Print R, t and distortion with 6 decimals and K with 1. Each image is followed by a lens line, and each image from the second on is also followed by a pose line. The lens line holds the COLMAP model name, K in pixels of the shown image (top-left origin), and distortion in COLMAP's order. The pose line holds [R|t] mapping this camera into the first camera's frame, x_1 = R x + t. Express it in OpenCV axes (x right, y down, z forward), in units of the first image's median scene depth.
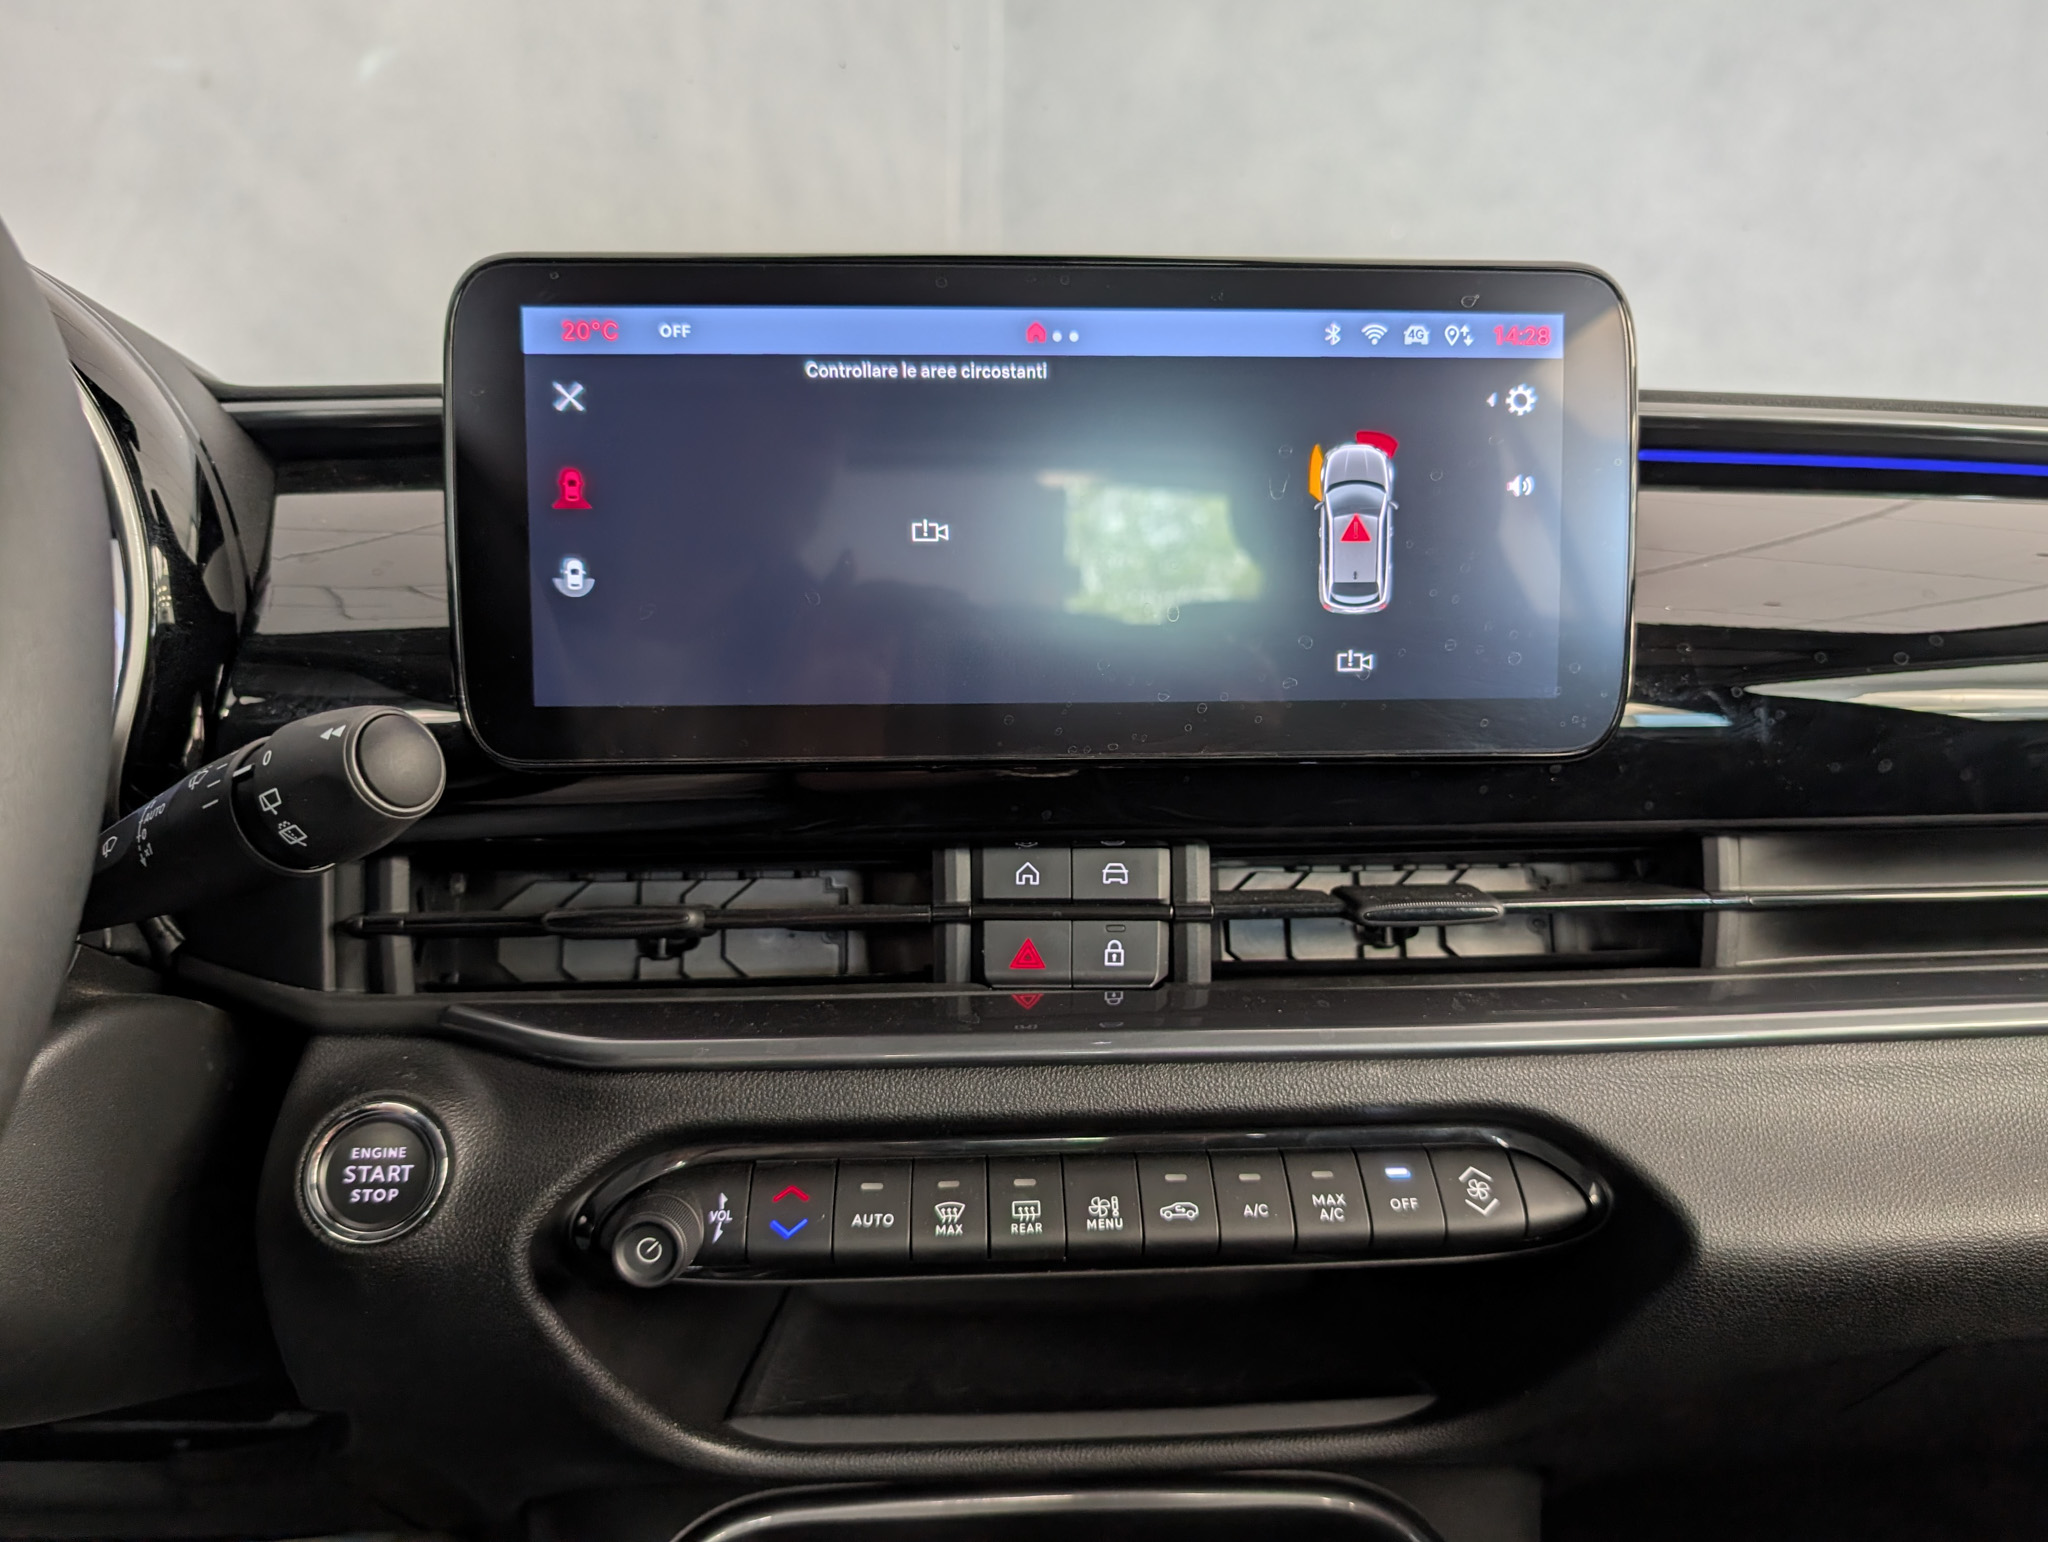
lens RADIAL K [[1414.9, 0, 1041.7], [0, 1414.9, 795.3], [0, 0, 1]] dist [0.001382, -0.026667]
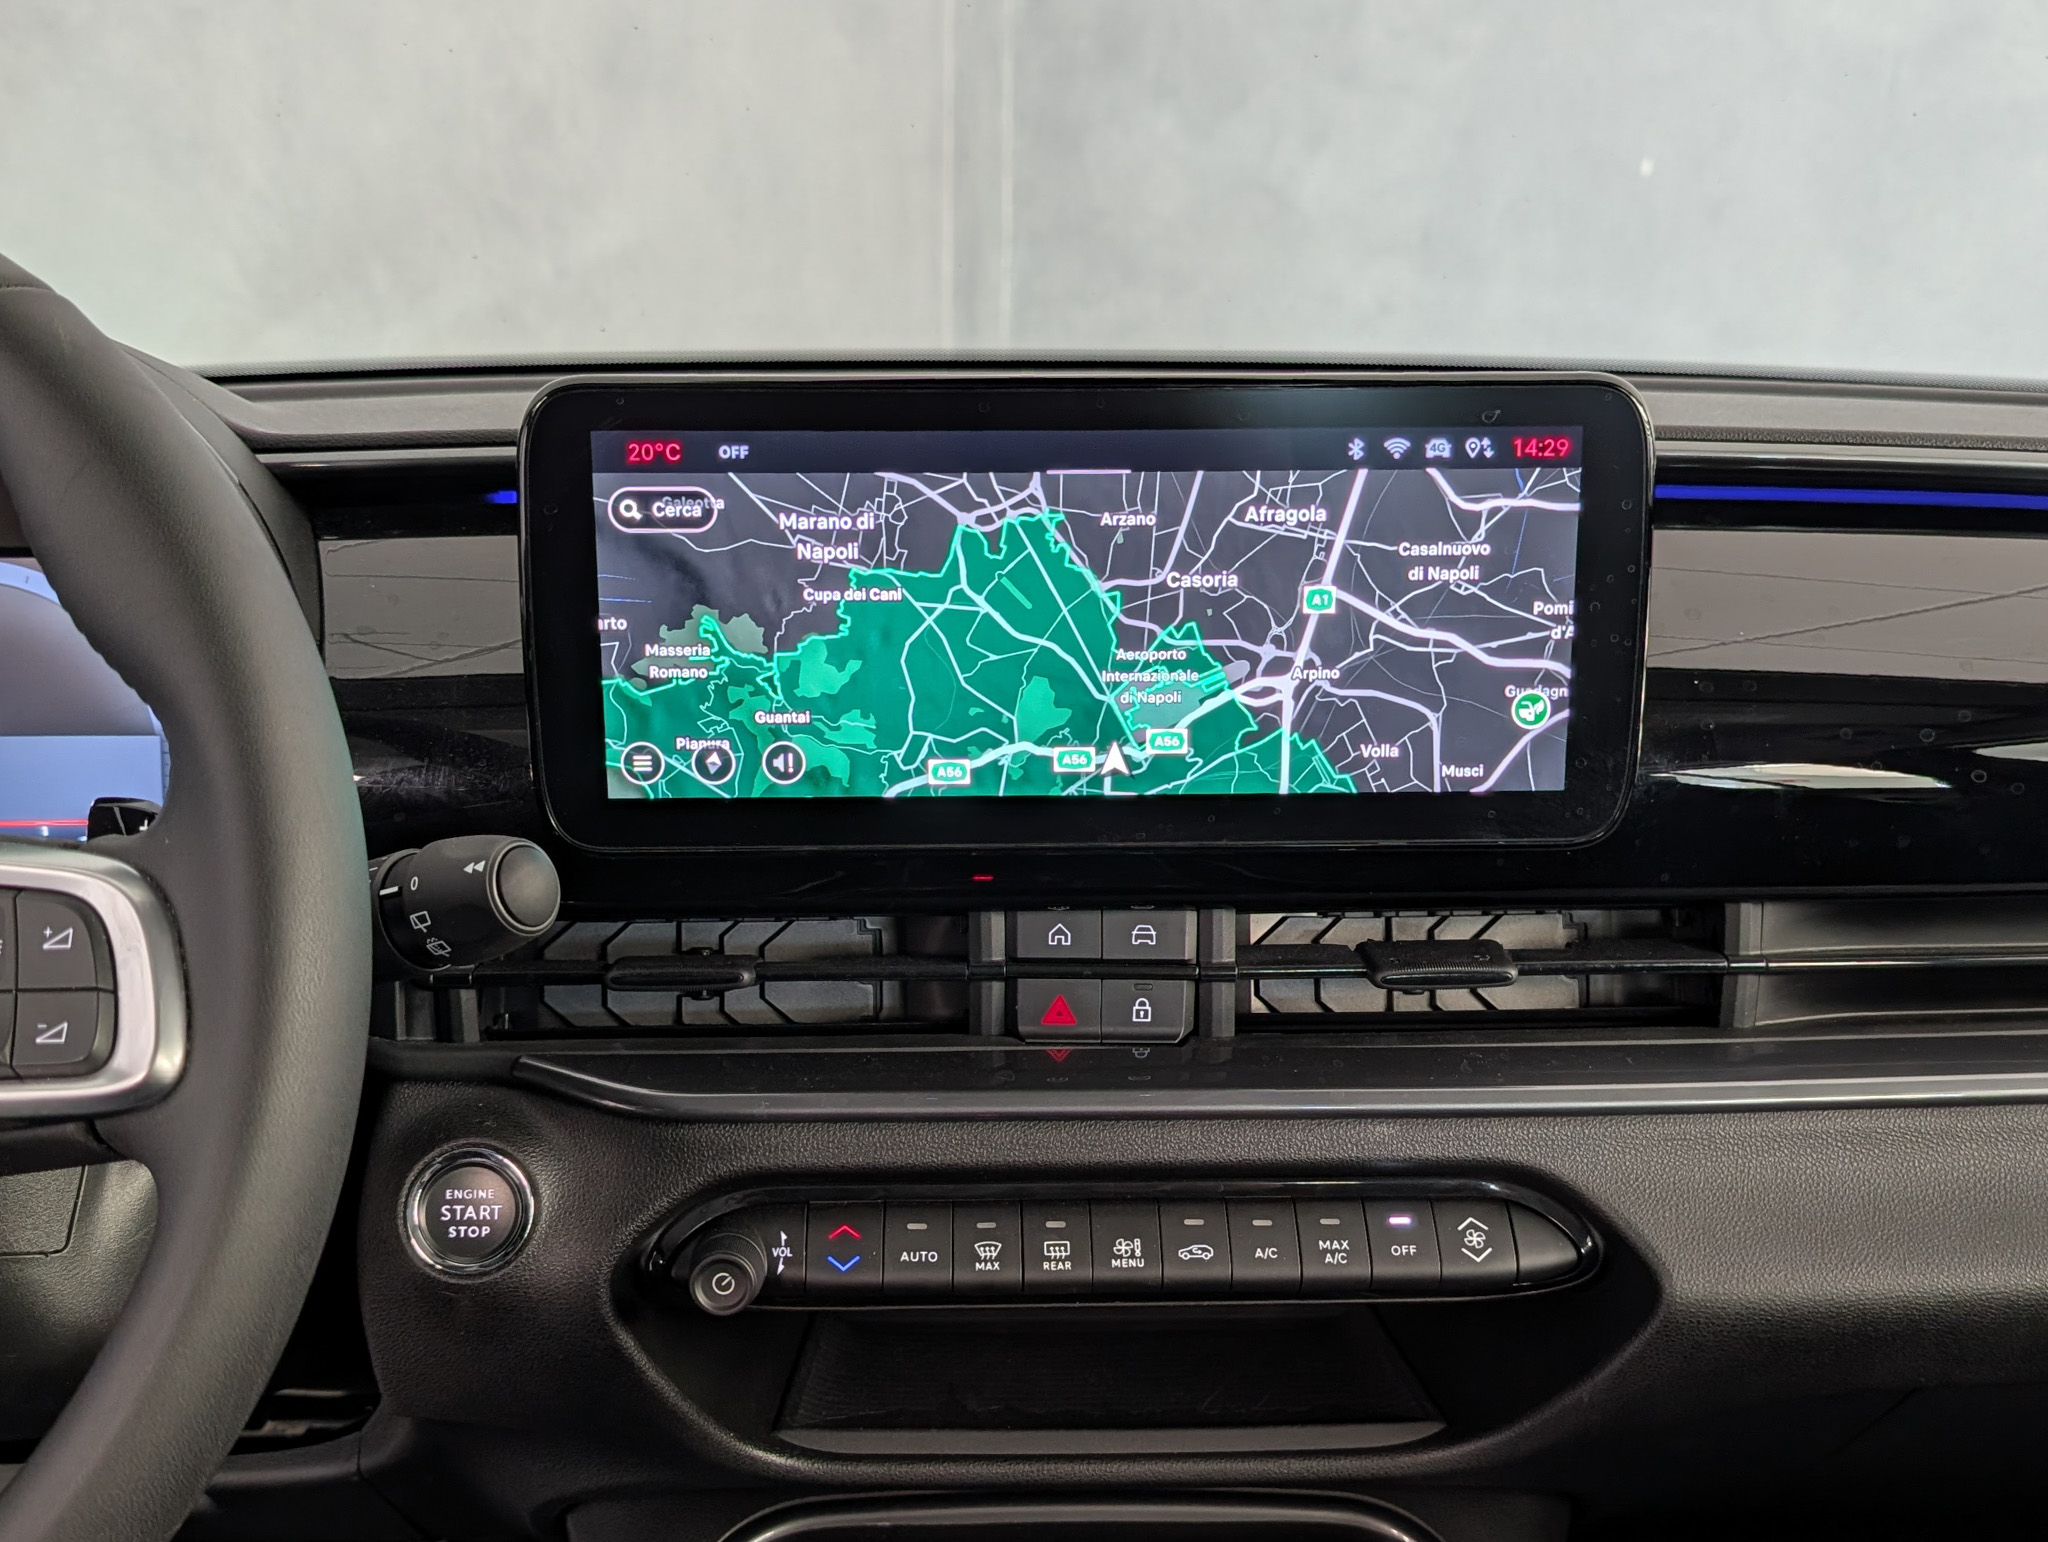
lens RADIAL K [[2227.1, 0, 1014.8], [0, 2227.1, 836.2], [0, 0, 1]] dist [0.129710, -0.211593]
pose [[0.999705, 0.009852, -0.022180, -0.008011], [-0.007178, 0.993042, 0.117542, -0.224799], [0.023183, -0.117349, 0.992820, -0.674014]]
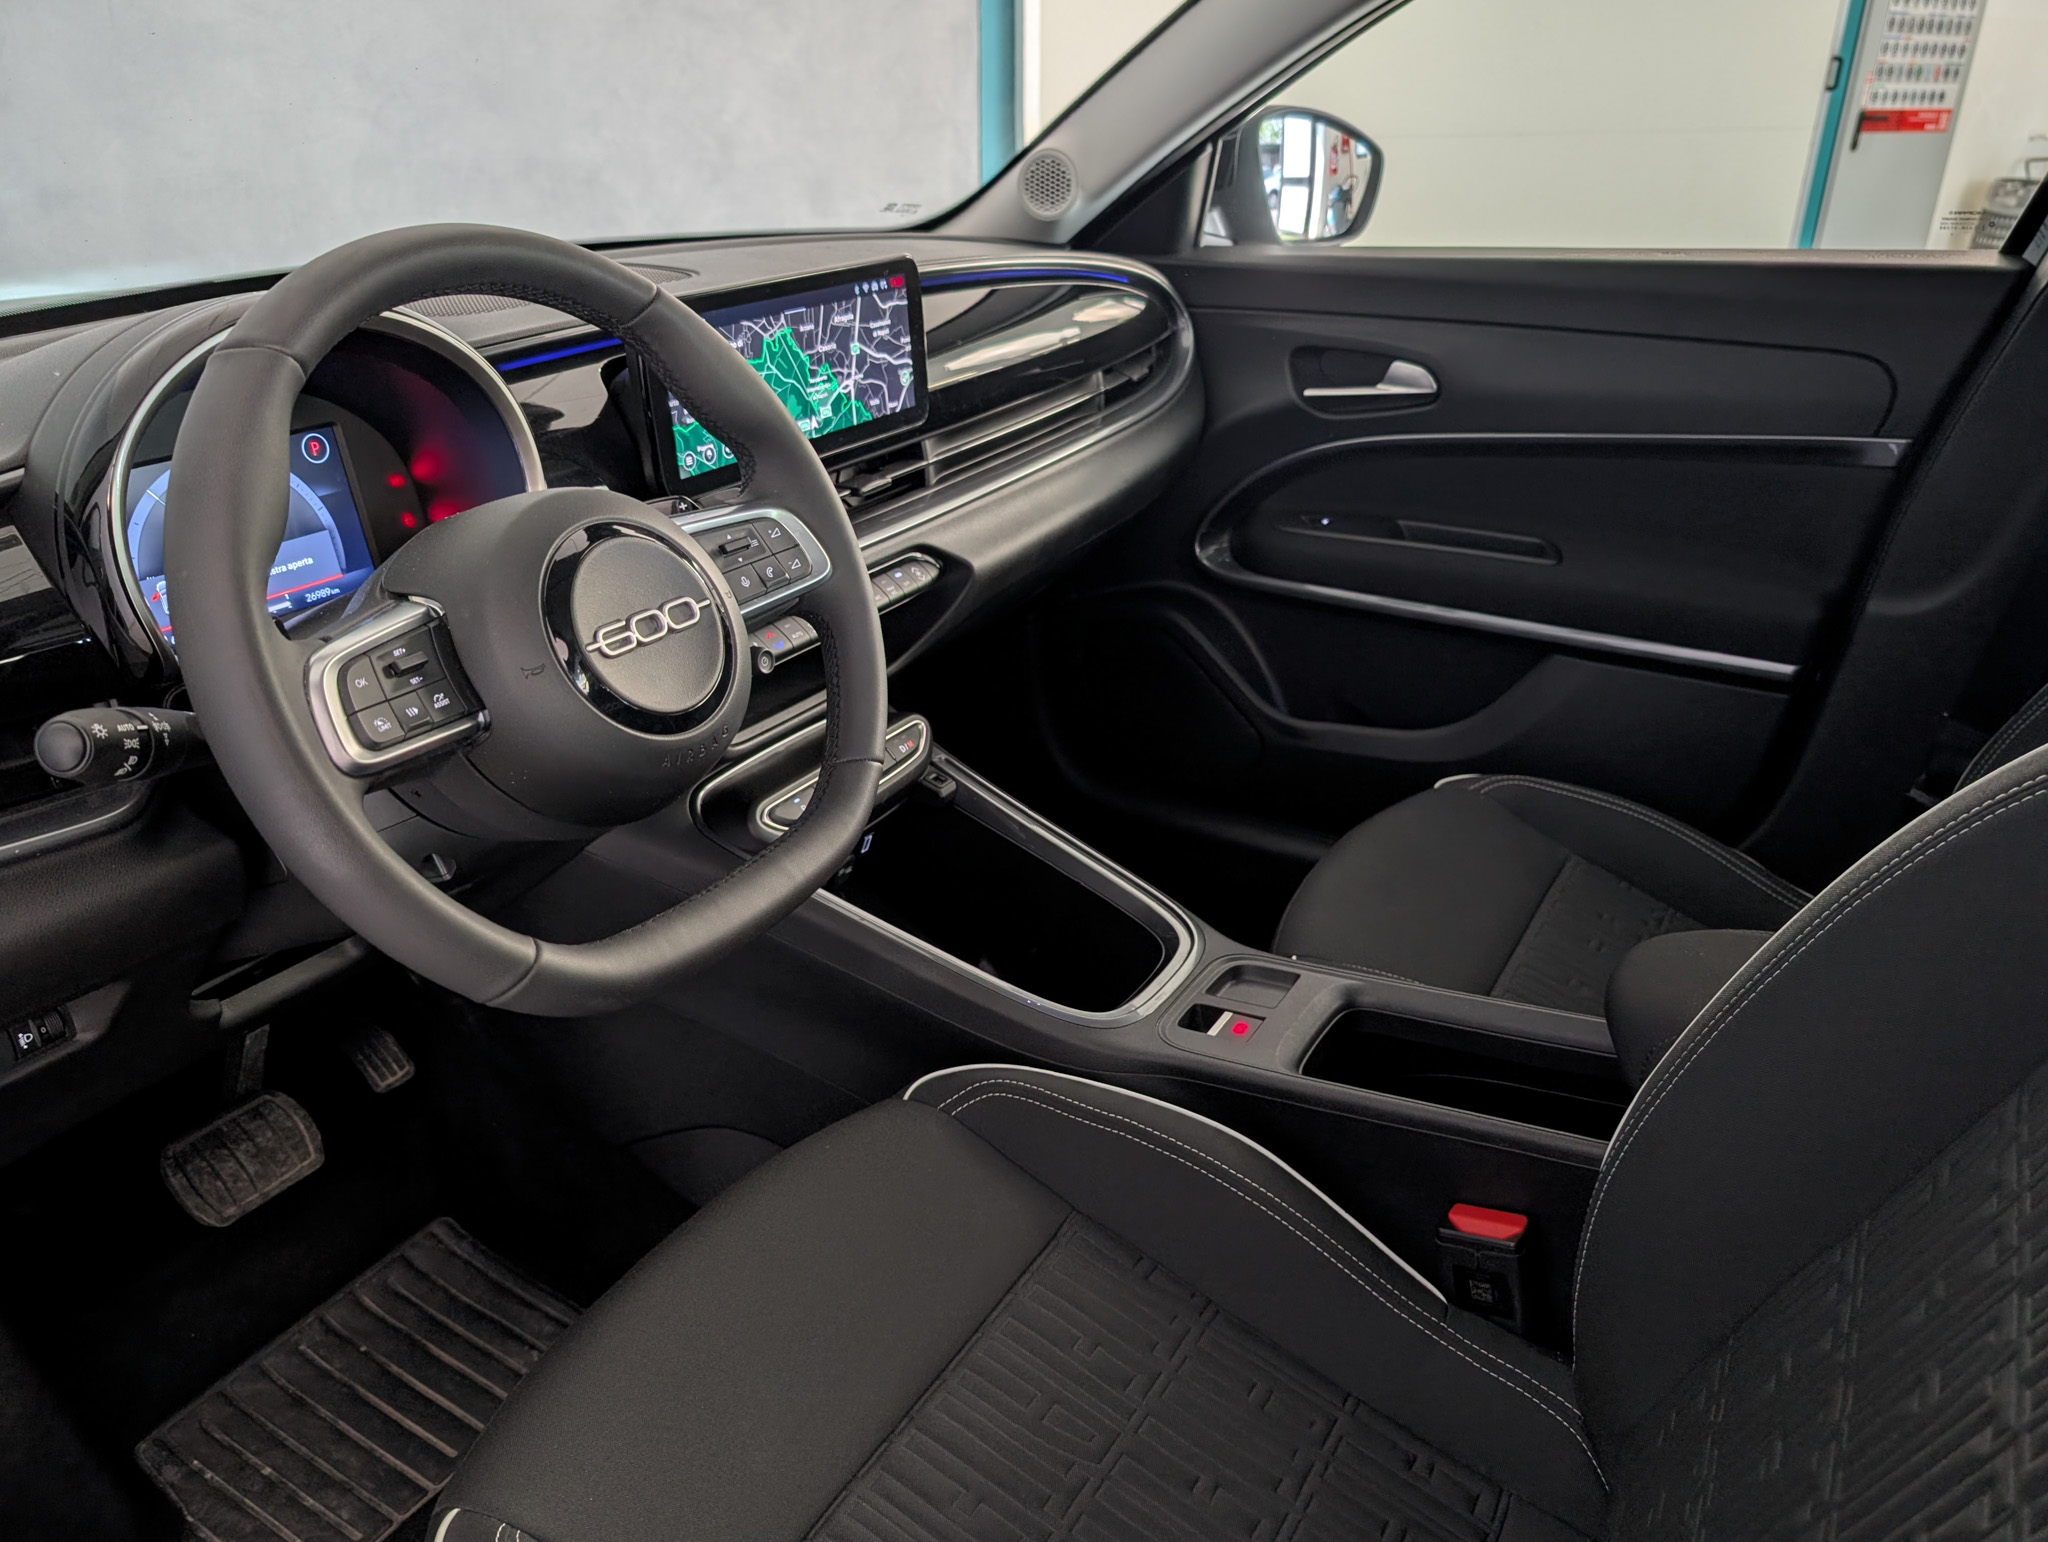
lens RADIAL K [[1486.8, 0, 1049.1], [0, 1486.8, 804.2], [0, 0, 1]] dist [-0.002885, -0.009615]
pose [[0.547153, -0.372649, 0.749504, -2.123452], [0.121360, 0.921287, 0.369463, -0.412520], [-0.828188, -0.111193, 0.549309, -1.062122]]
